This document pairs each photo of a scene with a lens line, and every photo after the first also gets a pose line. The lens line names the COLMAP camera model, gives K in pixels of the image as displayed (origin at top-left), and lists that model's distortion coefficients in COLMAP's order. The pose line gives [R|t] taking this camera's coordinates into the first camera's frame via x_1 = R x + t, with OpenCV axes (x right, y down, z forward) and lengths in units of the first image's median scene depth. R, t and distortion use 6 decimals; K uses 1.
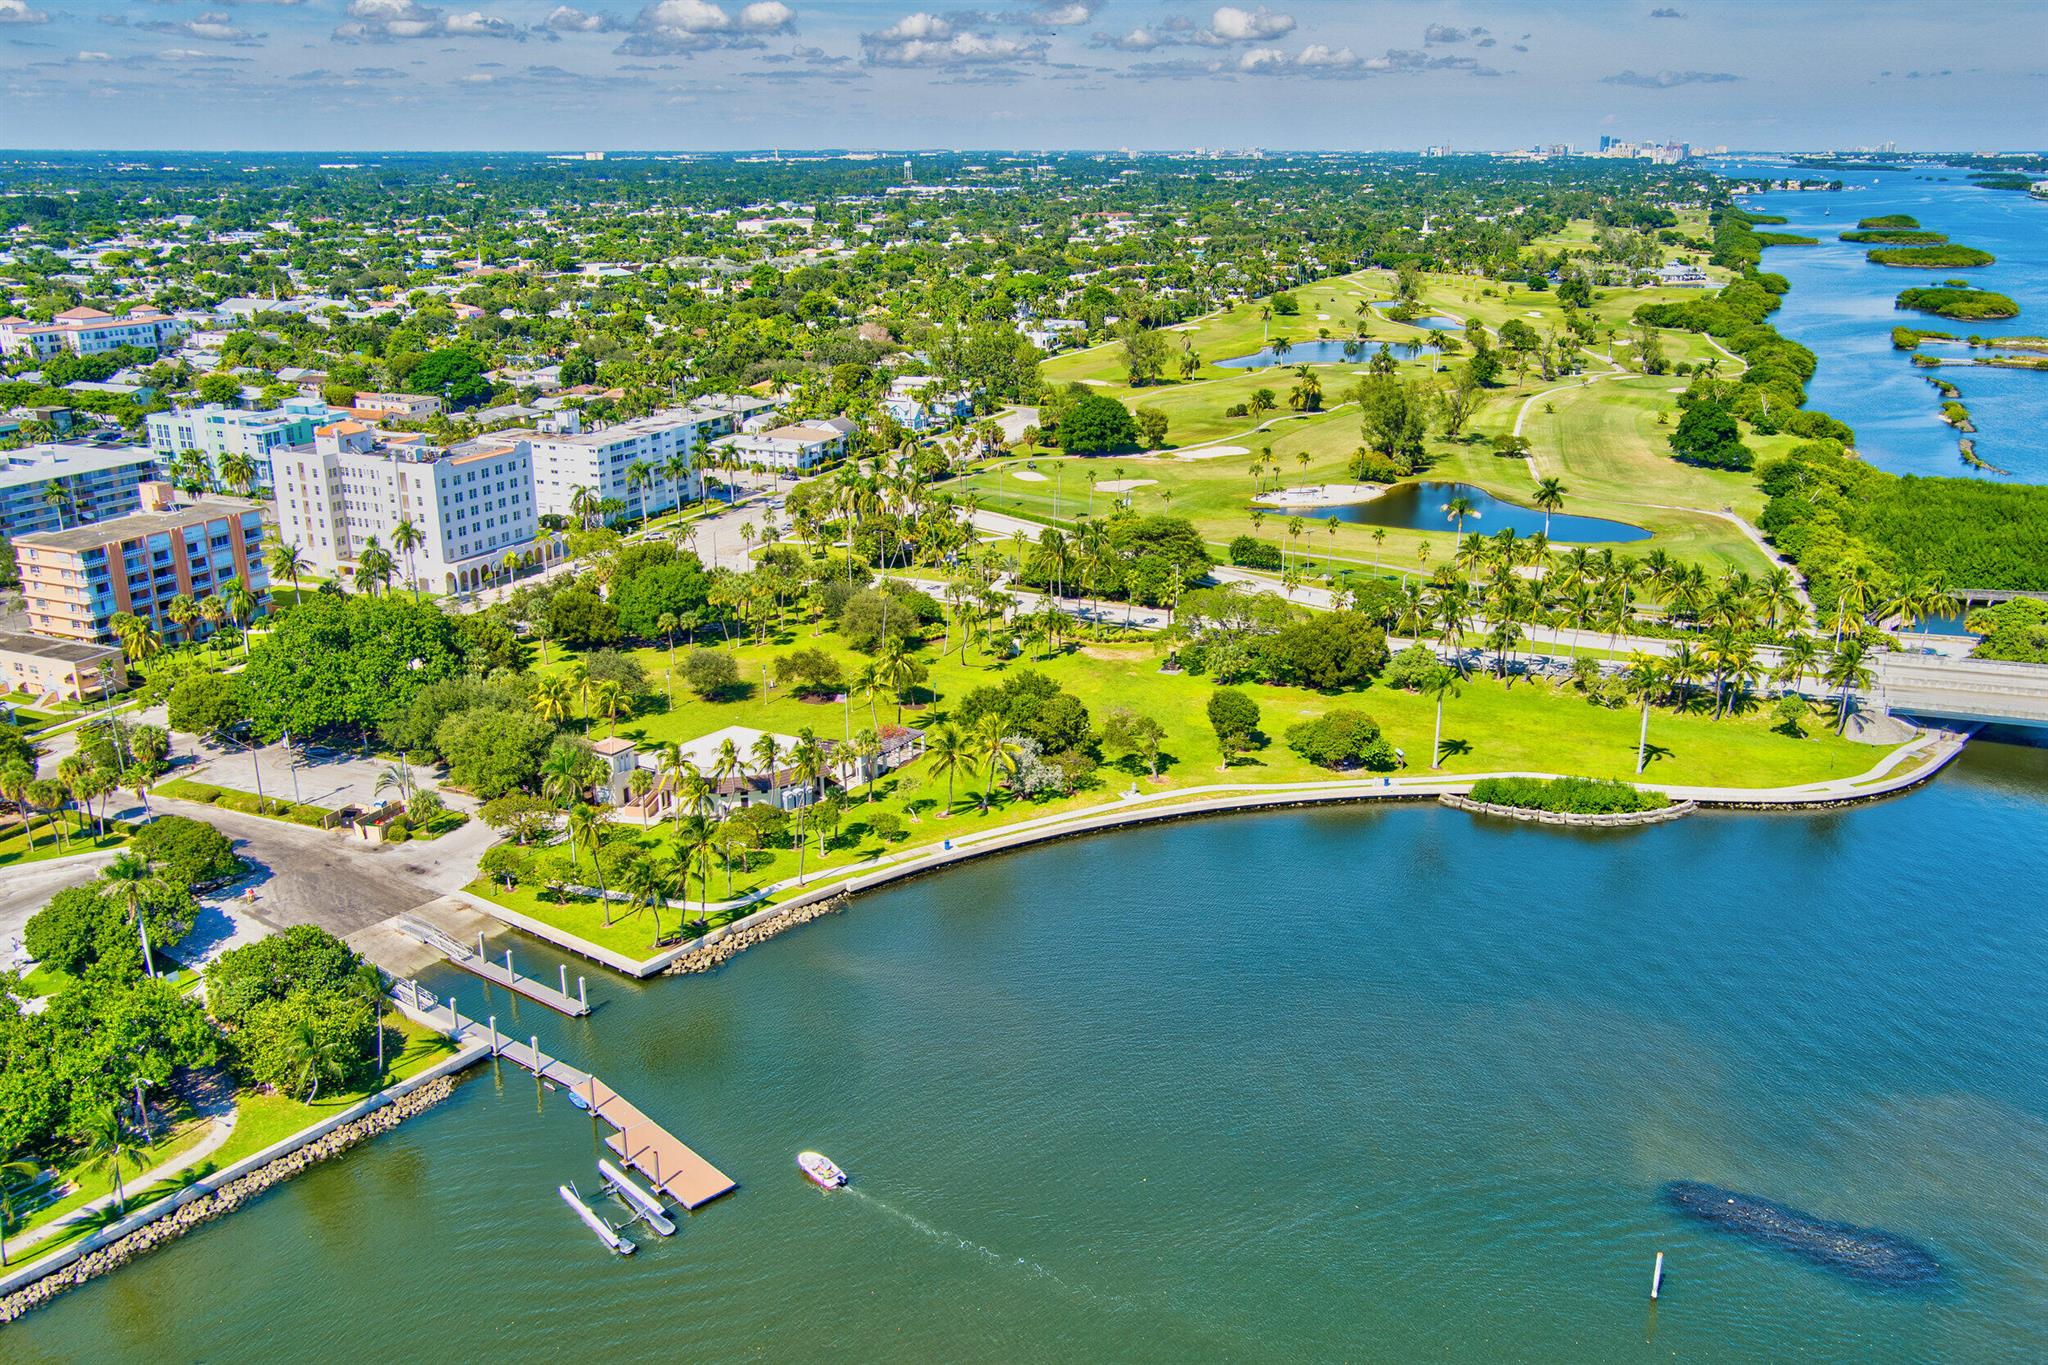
lens RADIAL K [[1693.6, 0, 1024.0], [0, 1693.6, 682.5], [0, 0, 1]] dist [0.005622, 0.041768]
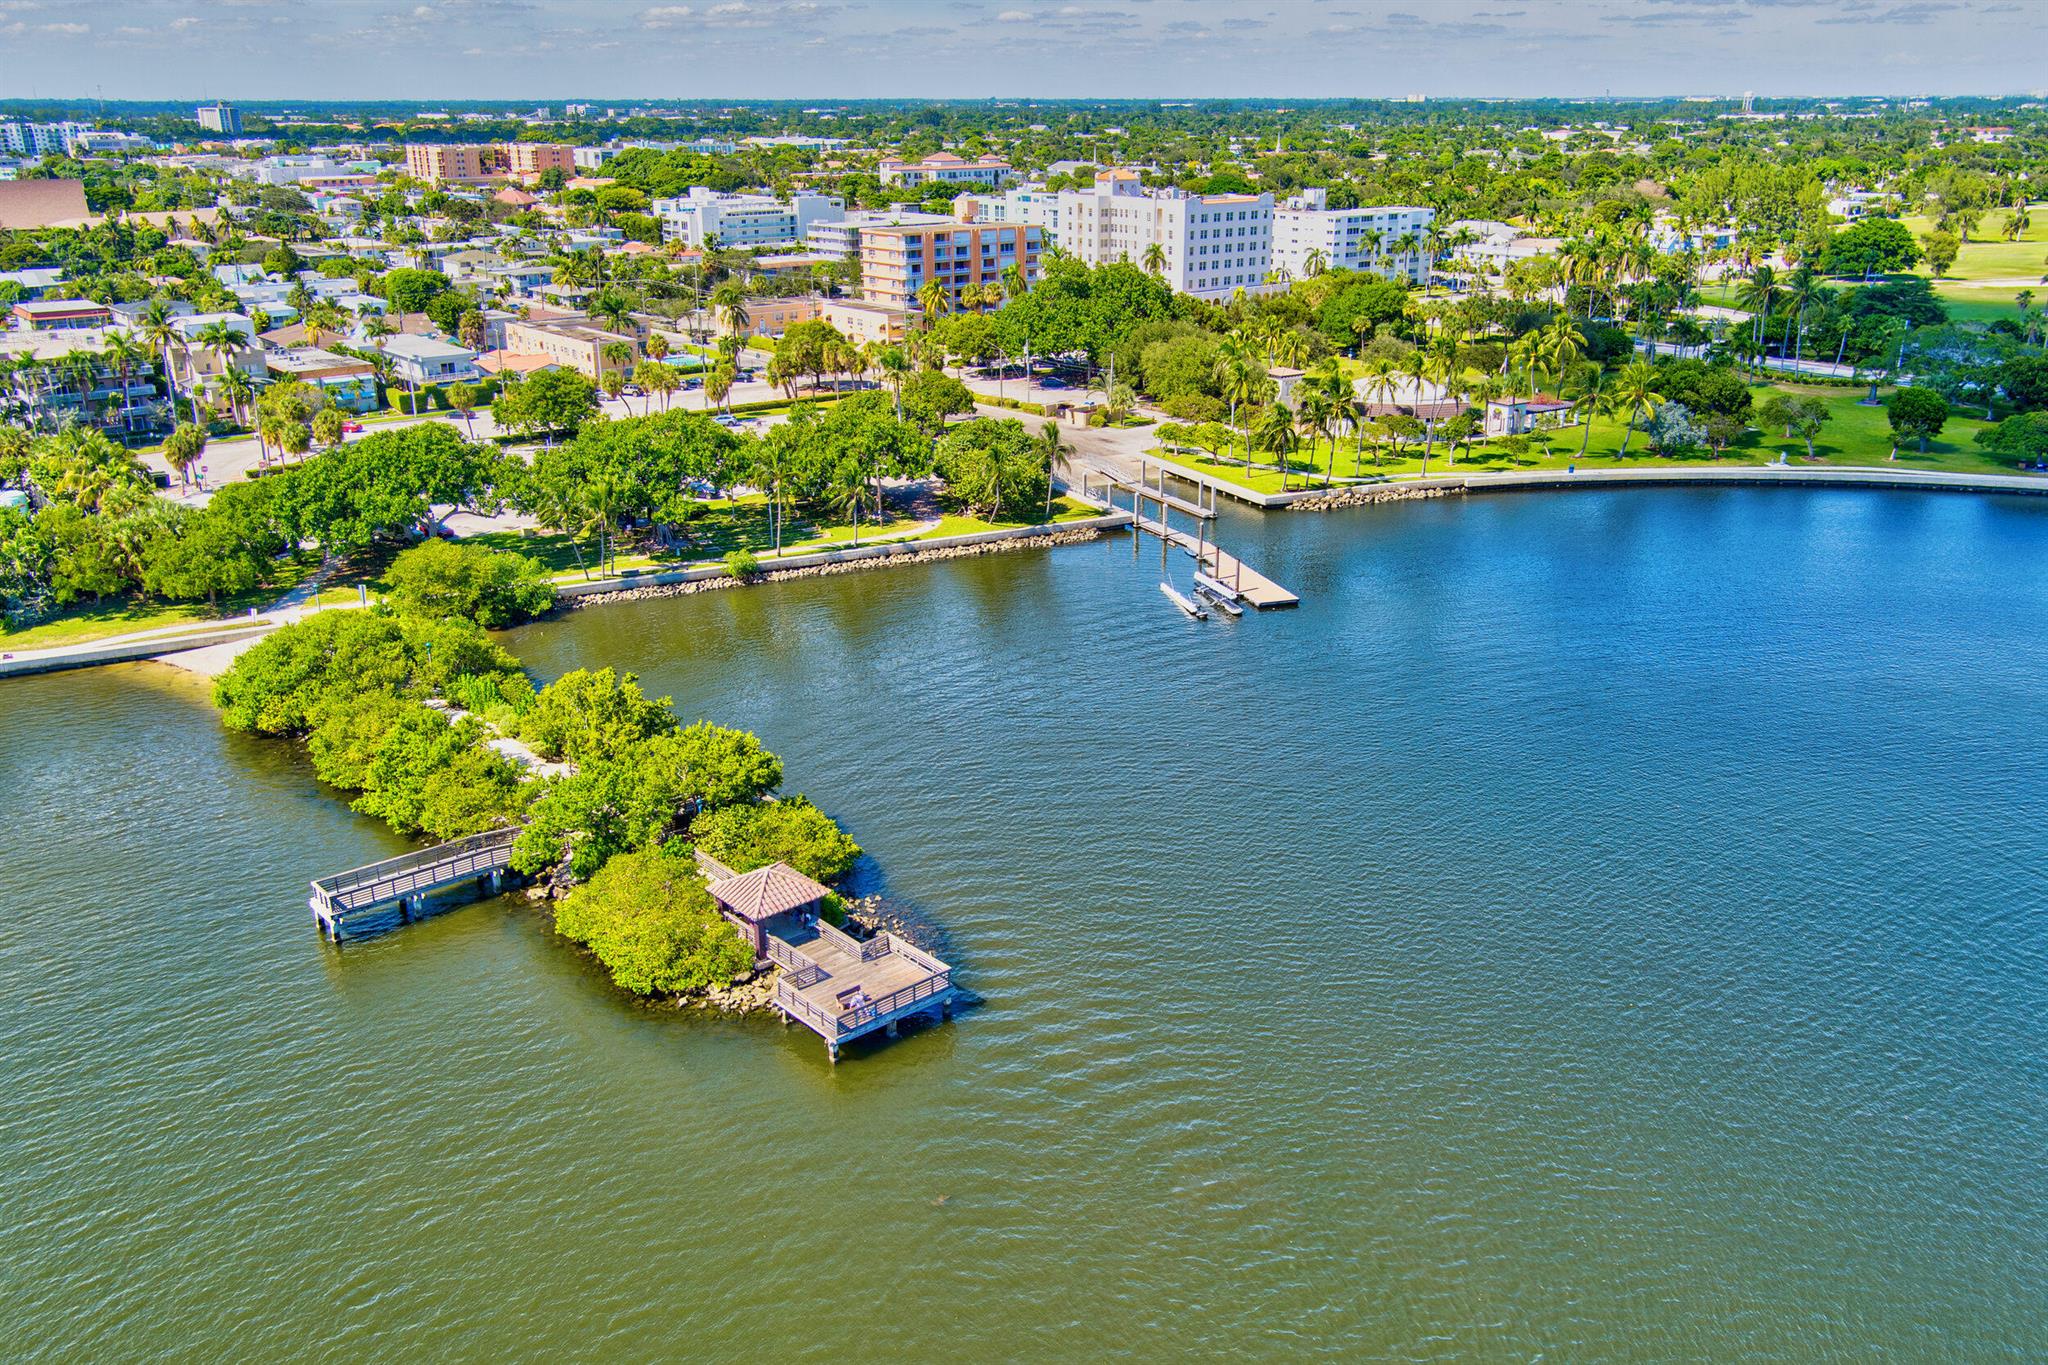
lens RADIAL K [[1693.6, 0, 1024.0], [0, 1693.6, 682.5], [0, 0, 1]] dist [0.005622, 0.041768]
pose [[0.898455, 0.150285, -0.412545, 0.075201], [-0.139654, 0.988616, 0.055997, 0.154957], [0.416265, 0.007303, 0.909214, -0.074236]]
